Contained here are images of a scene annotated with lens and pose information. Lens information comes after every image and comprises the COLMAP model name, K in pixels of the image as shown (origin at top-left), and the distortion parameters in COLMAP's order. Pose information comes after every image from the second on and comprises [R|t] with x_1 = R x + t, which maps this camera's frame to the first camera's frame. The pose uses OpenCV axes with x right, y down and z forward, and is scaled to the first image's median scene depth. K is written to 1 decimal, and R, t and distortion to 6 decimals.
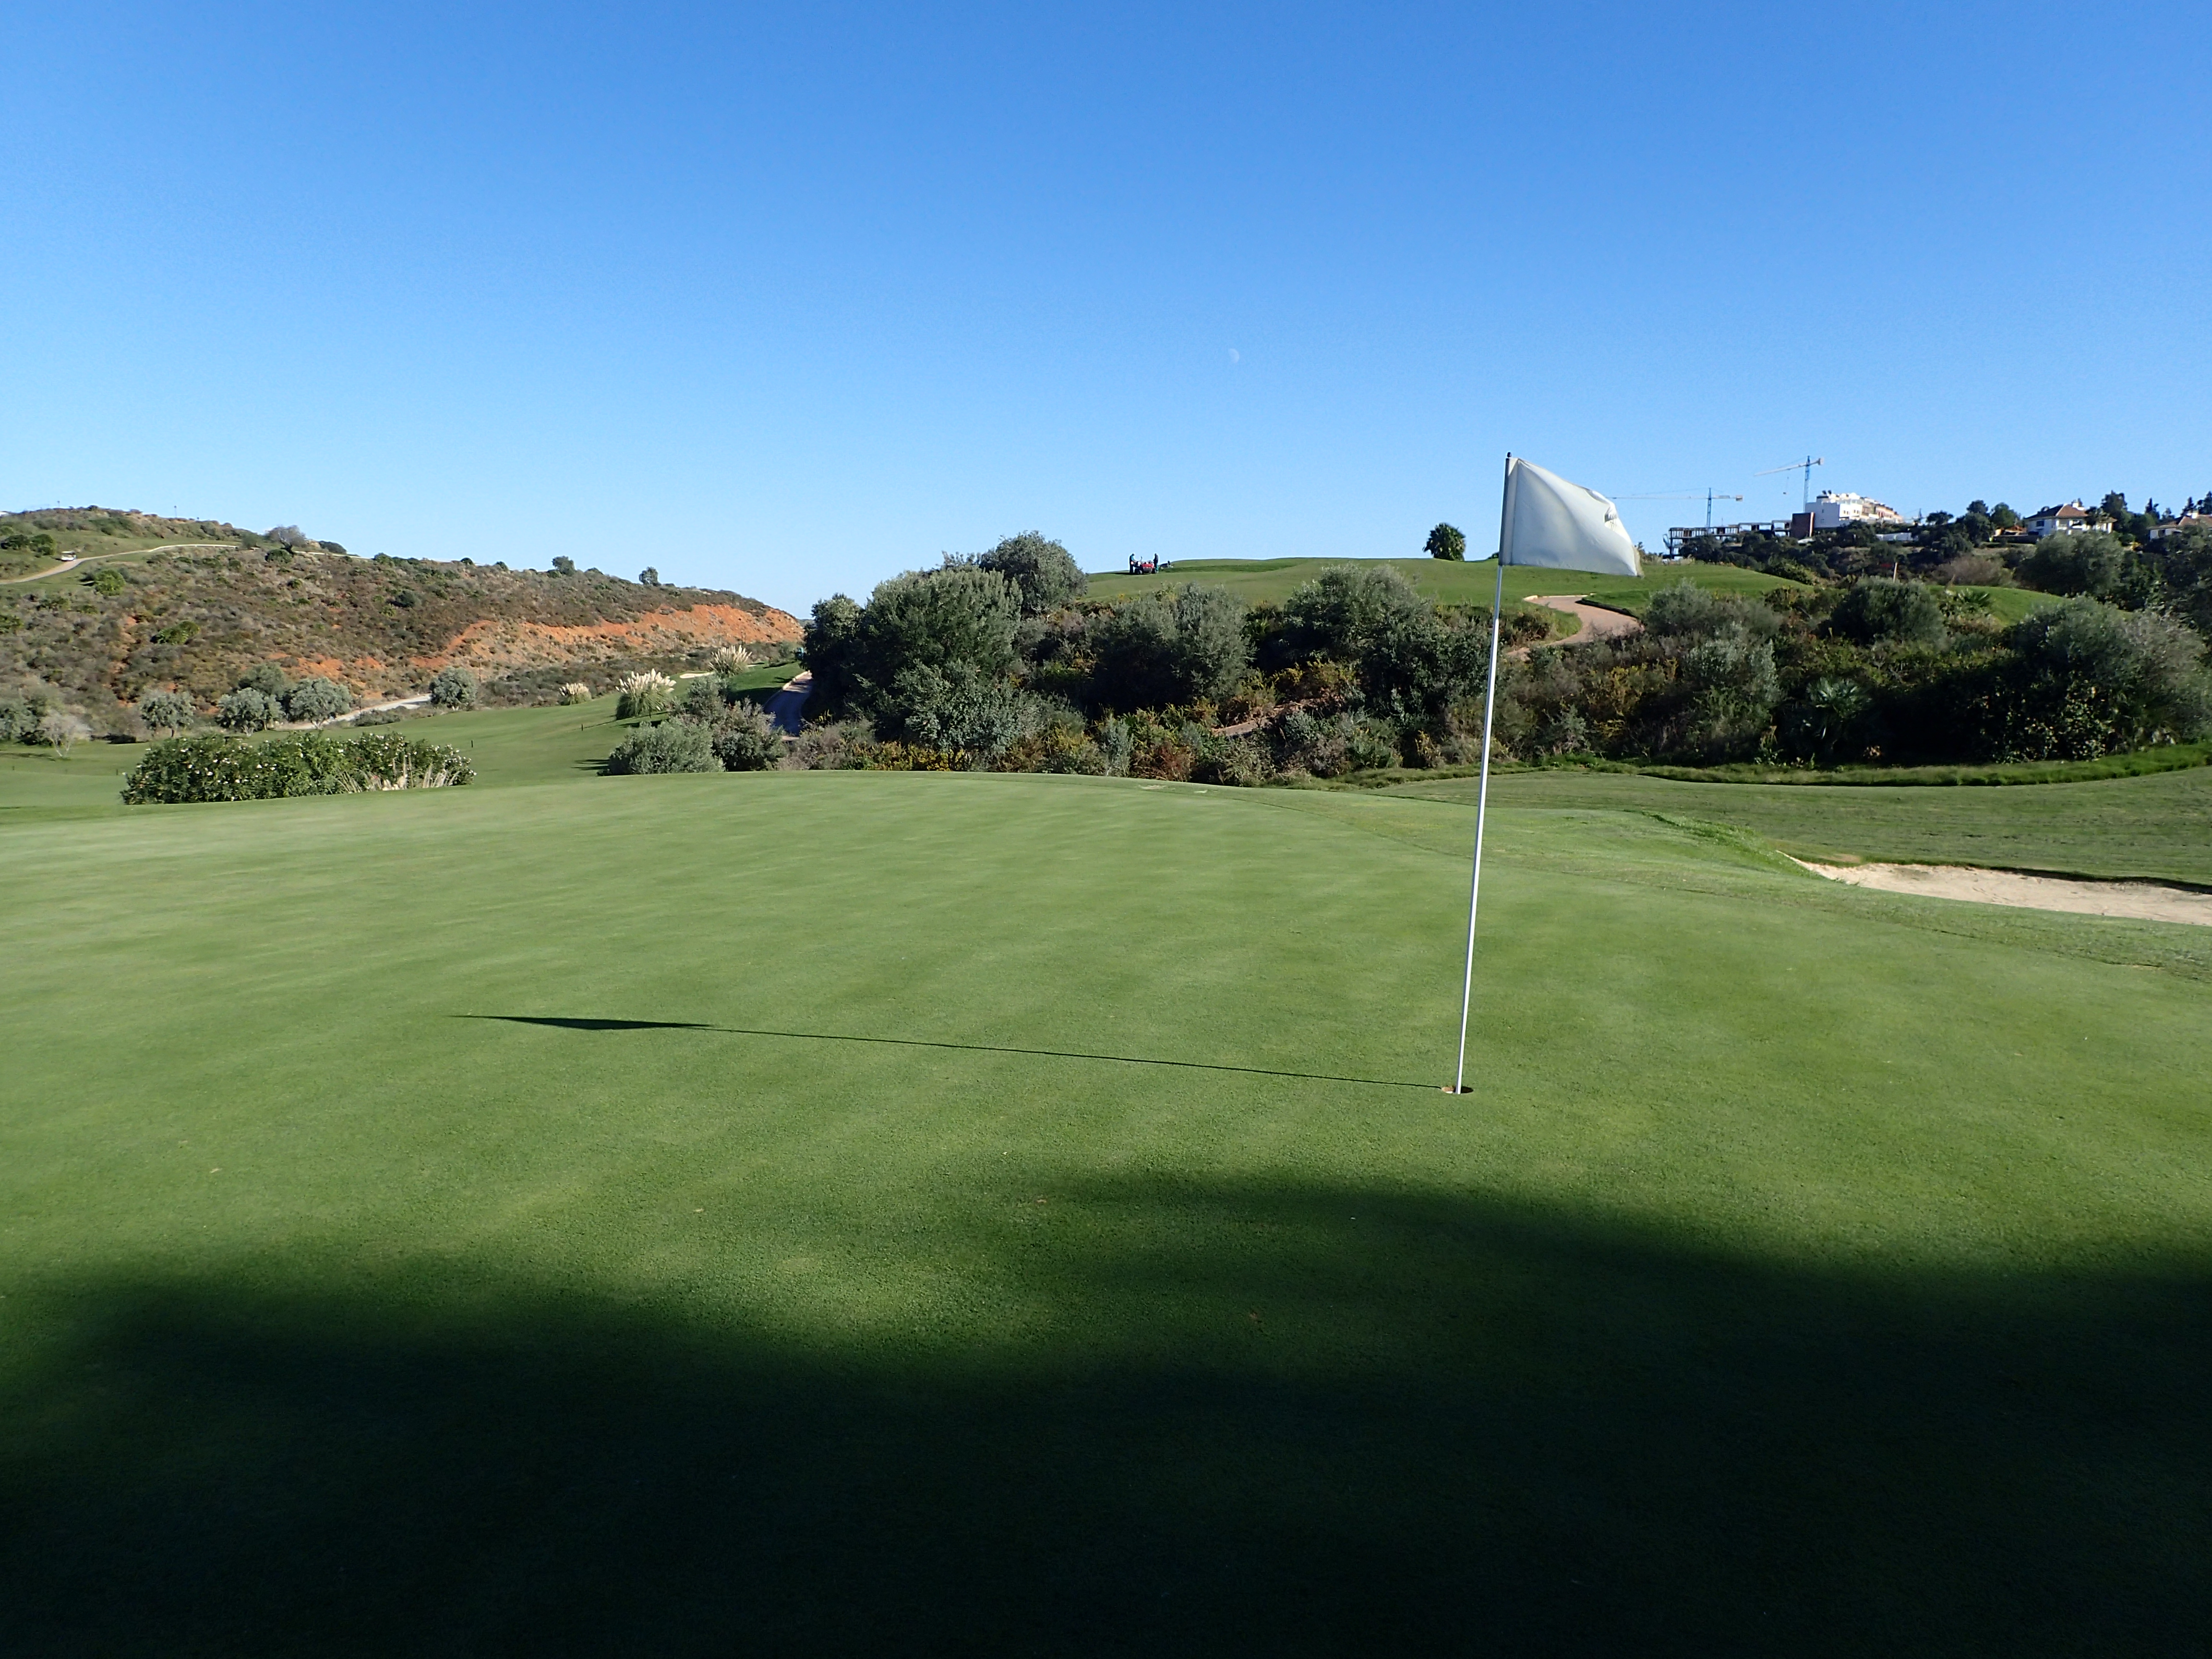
lens RADIAL K [[1614.0, 0, 1110.2], [0, 1614.0, 829.3], [0, 0, 1]] dist [-0.007264, -0.000317]
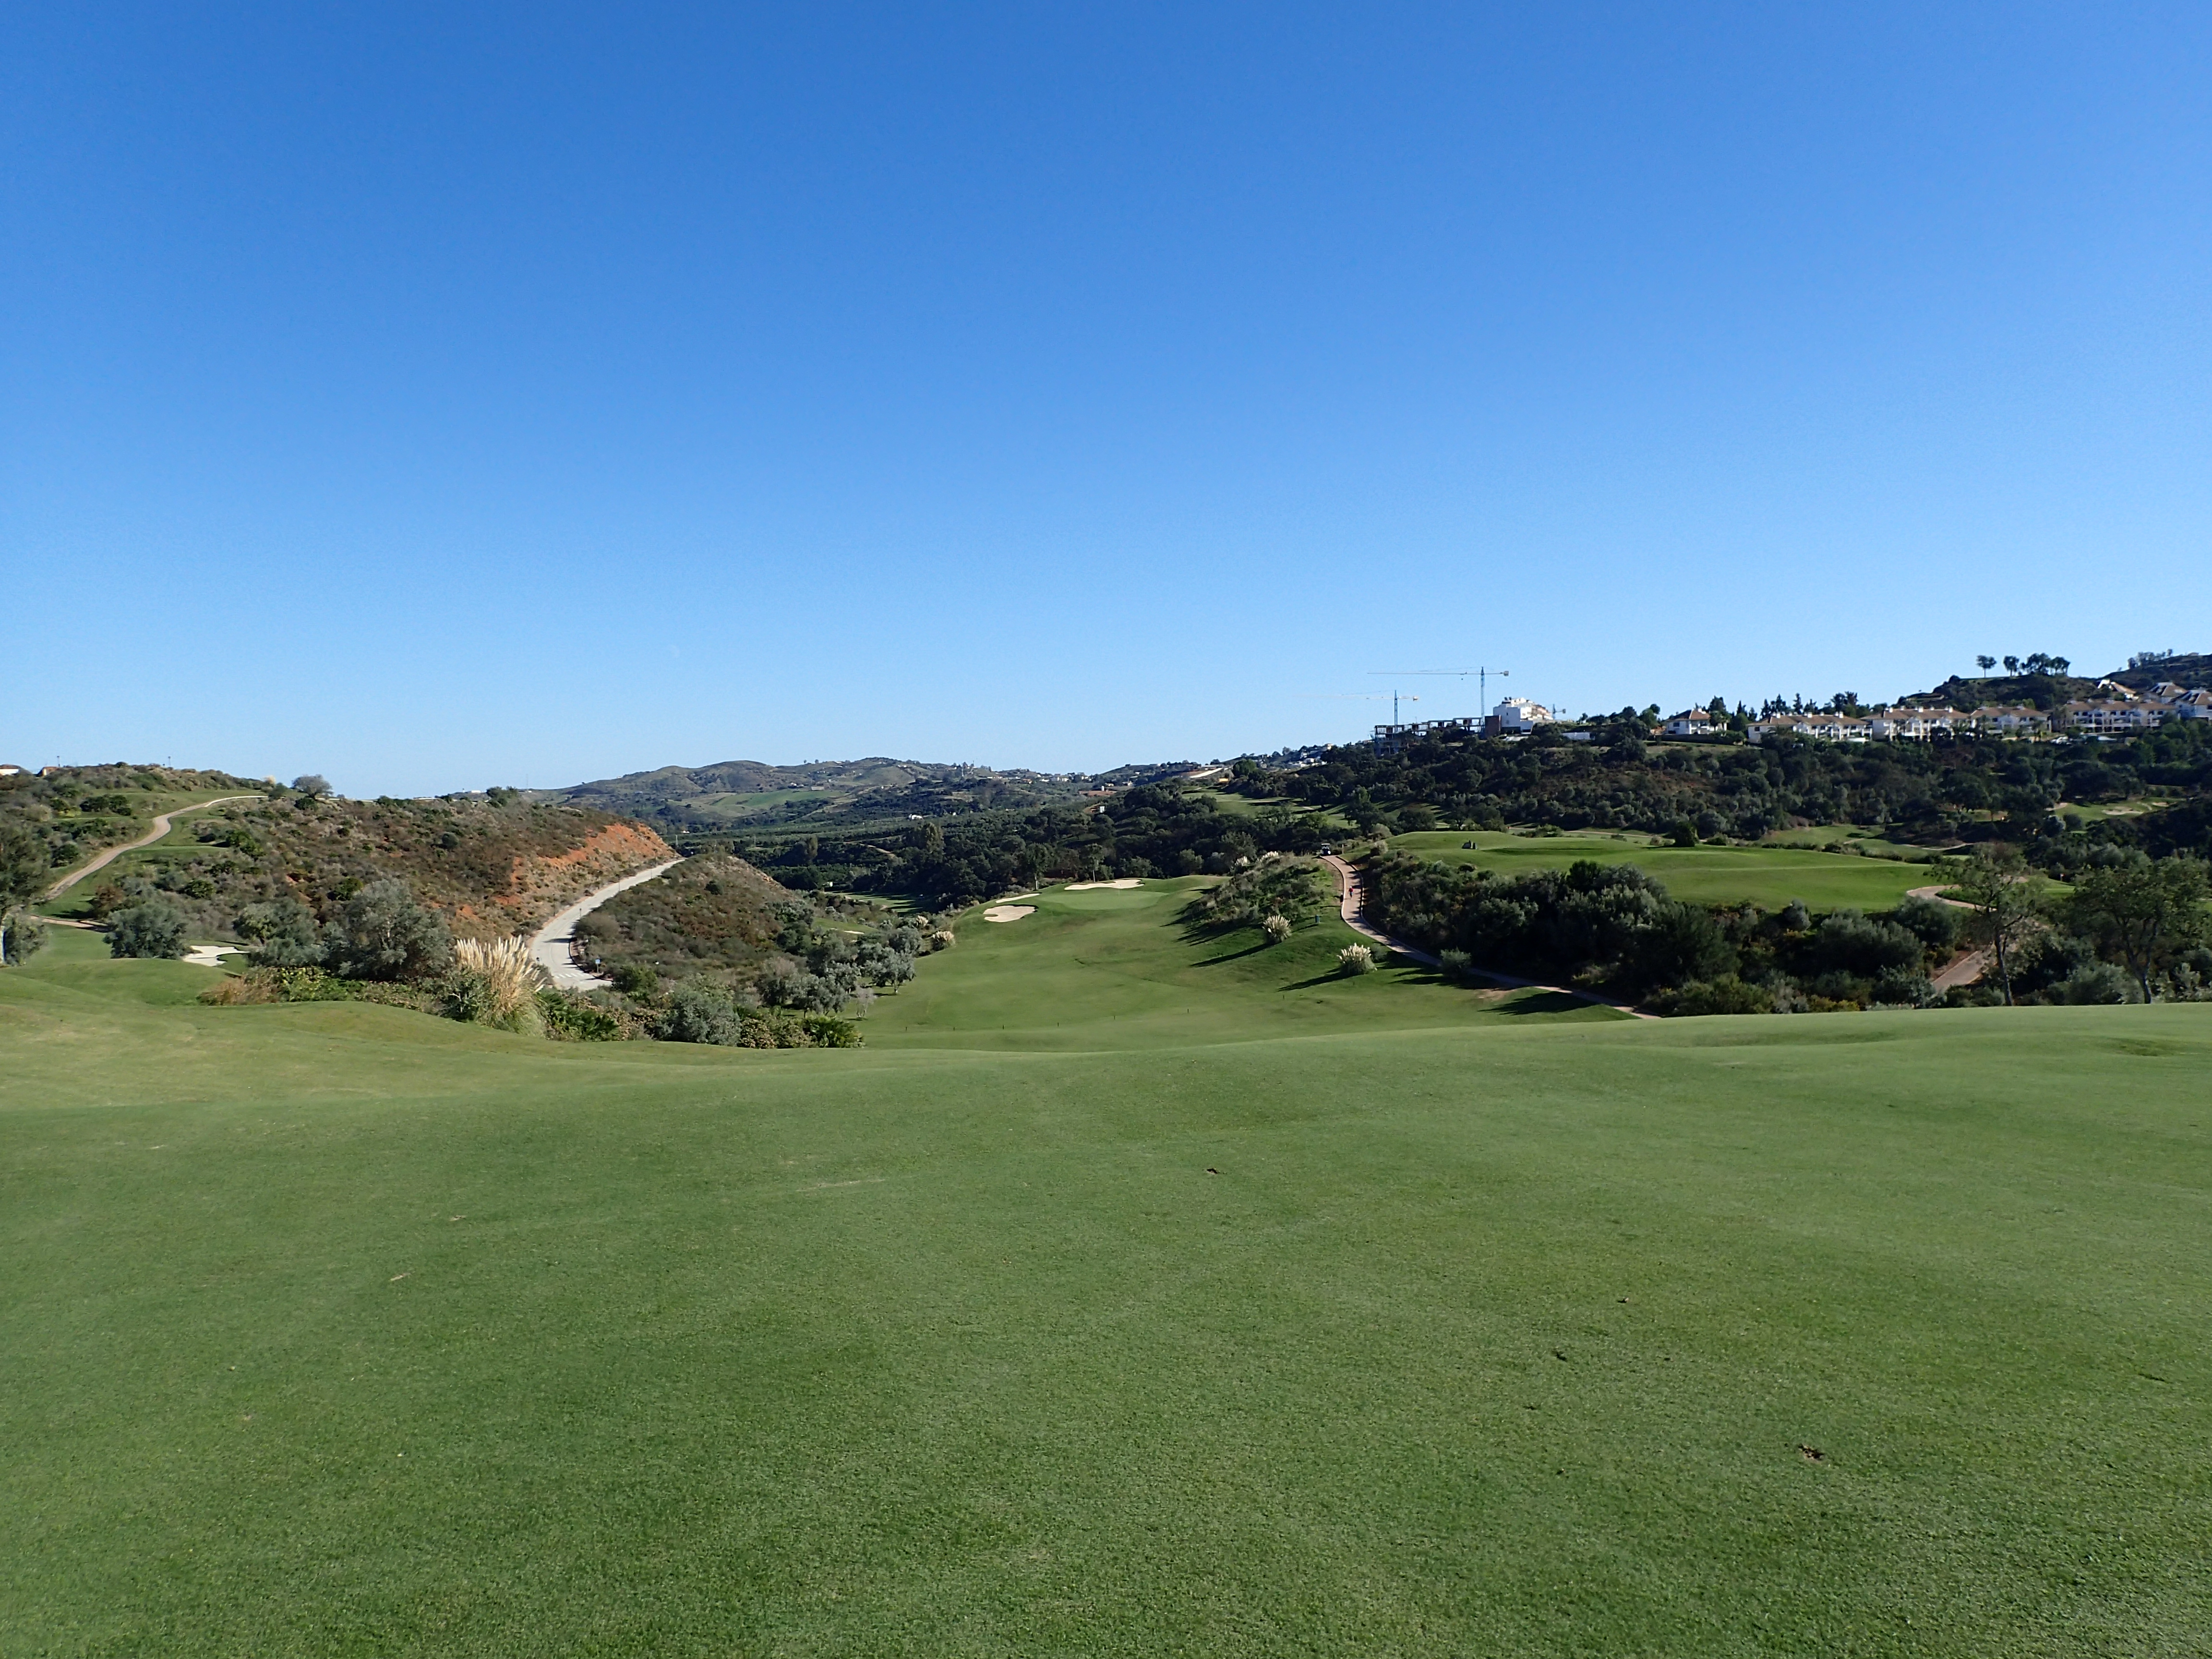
lens RADIAL K [[1614.0, 0, 1103.8], [0, 1614.0, 834.8], [0, 0, 1]] dist [-0.007264, -0.000317]
pose [[0.965581, -0.035107, 0.257724, -0.250027], [0.060021, 0.994182, -0.089445, -0.019937], [-0.253084, 0.101835, 0.962070, -0.139020]]
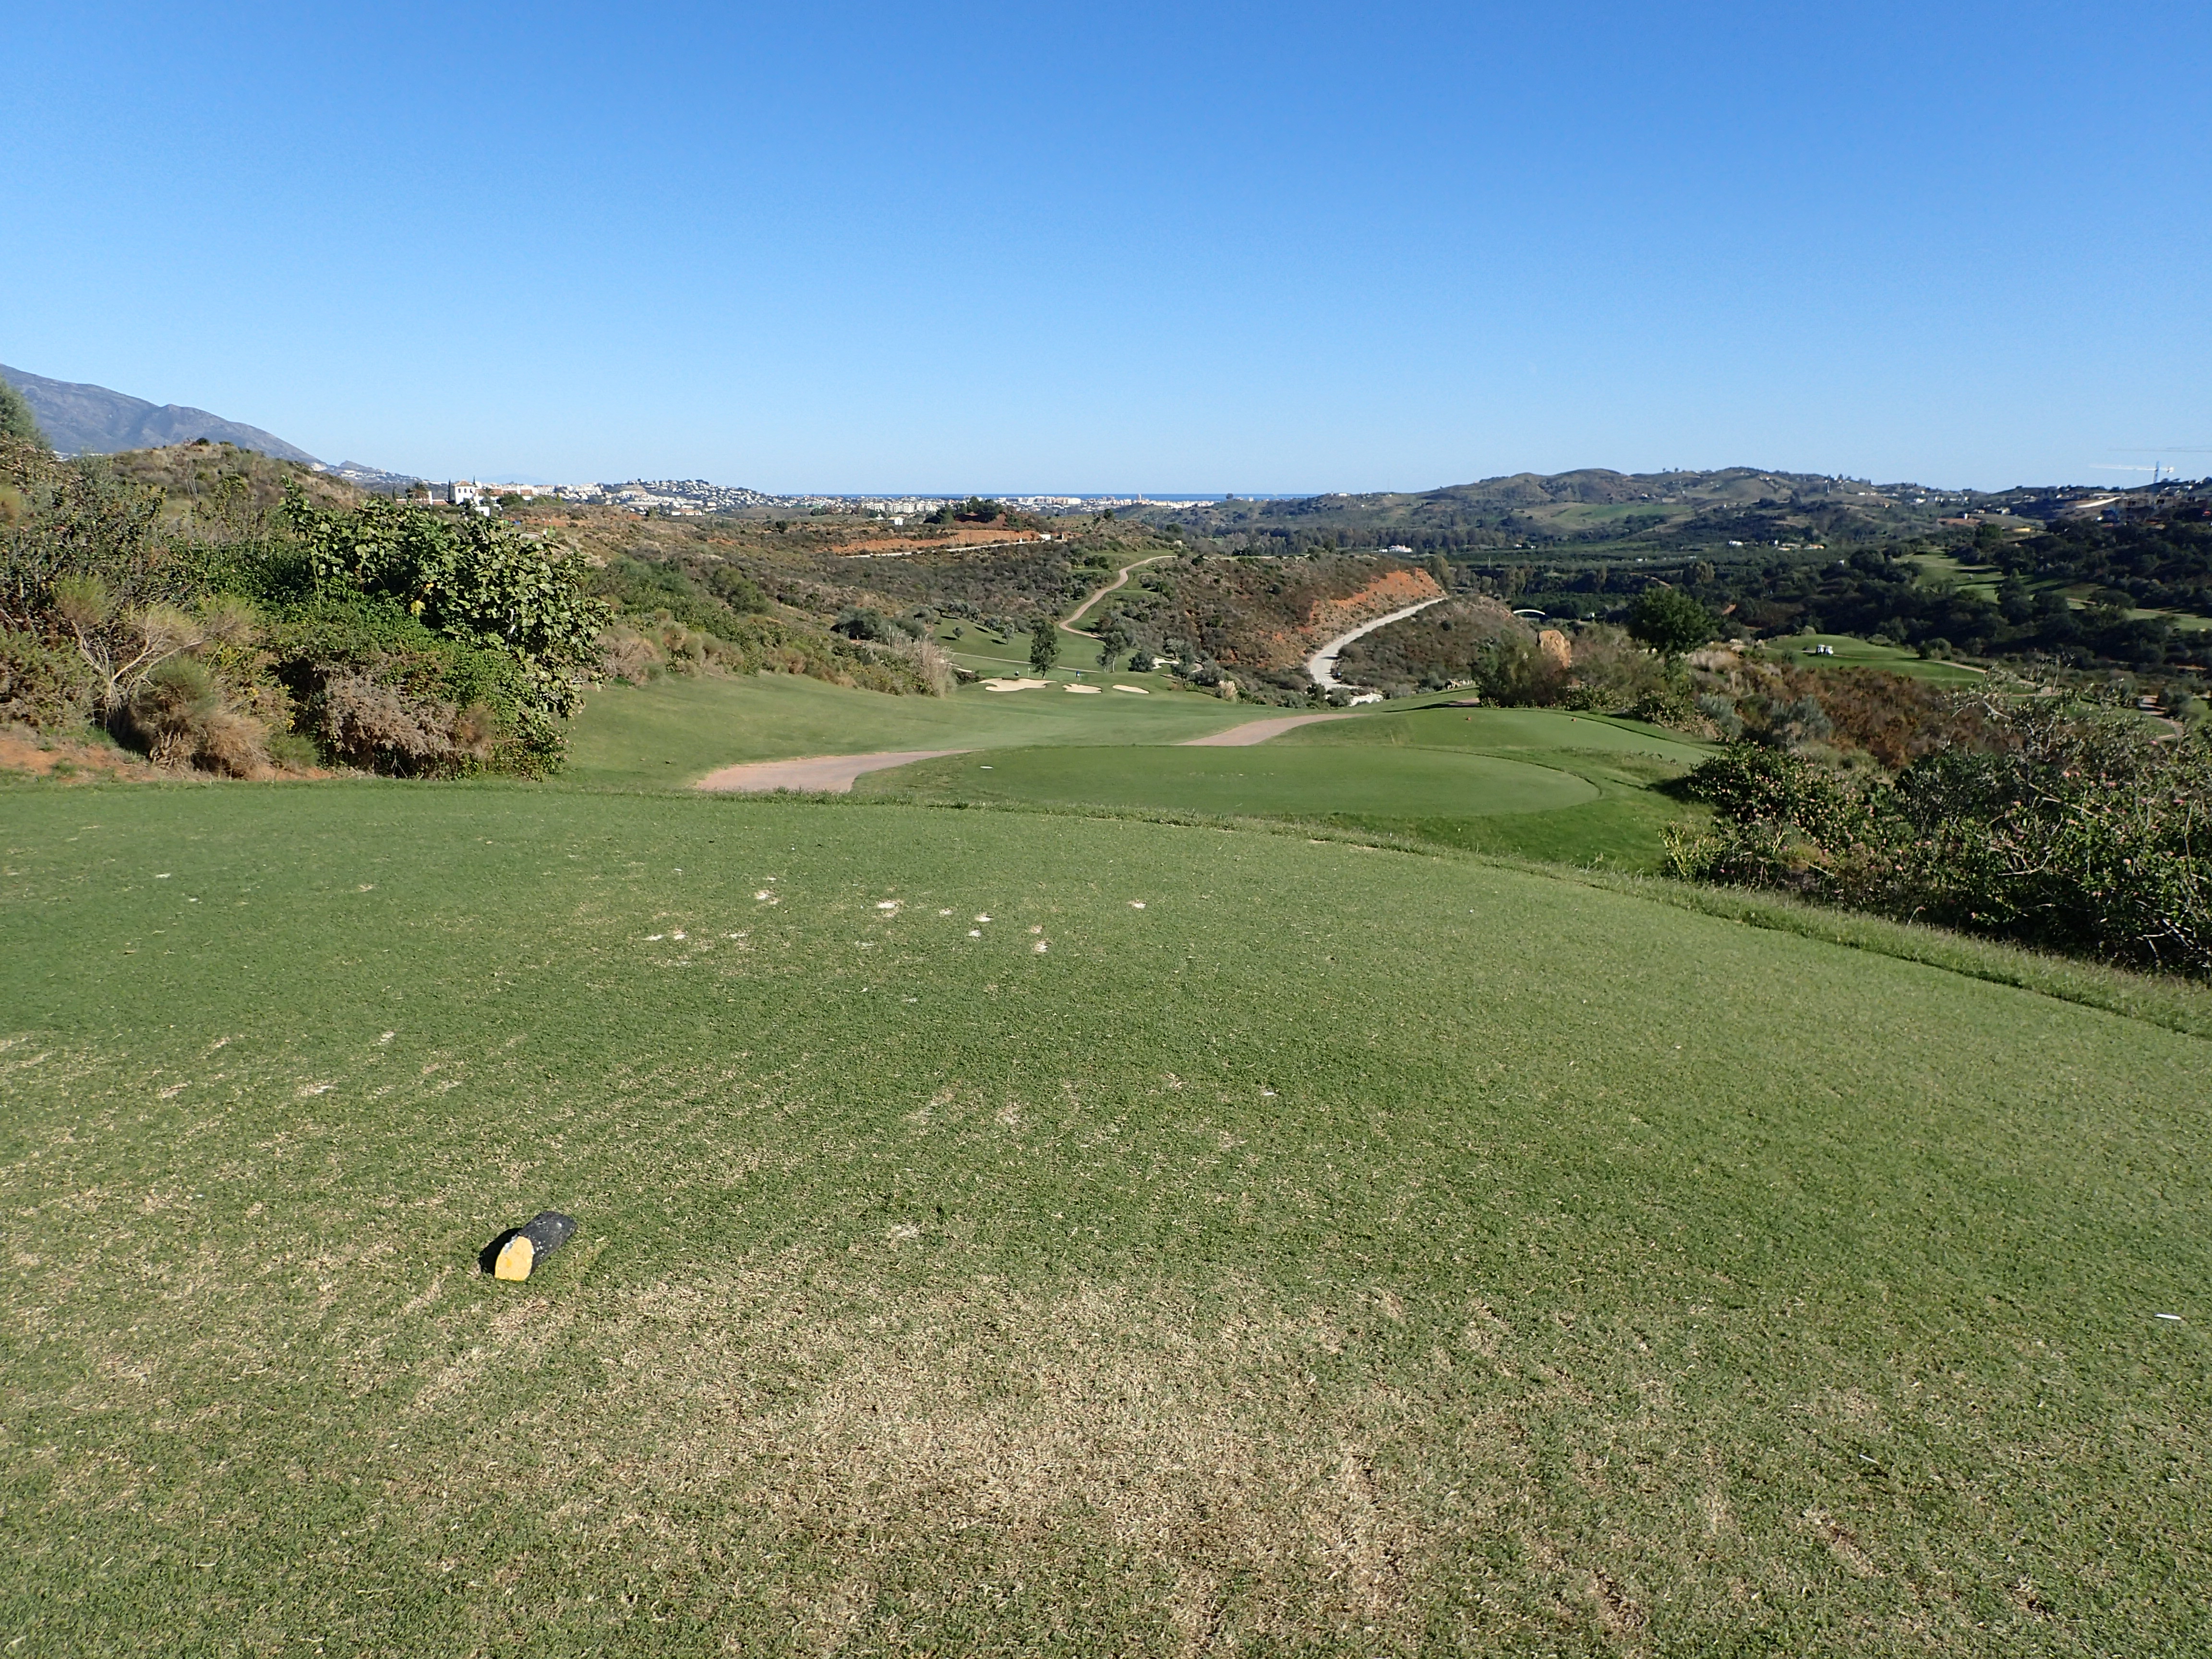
lens RADIAL K [[1614.0, 0, 1108.7], [0, 1614.0, 831.5], [0, 0, 1]] dist [-0.007264, -0.000317]
pose [[0.967707, 0.049084, -0.247253, -0.143069], [-0.029046, 0.996038, 0.084048, -0.019212], [0.250399, -0.074152, 0.965299, -0.657539]]
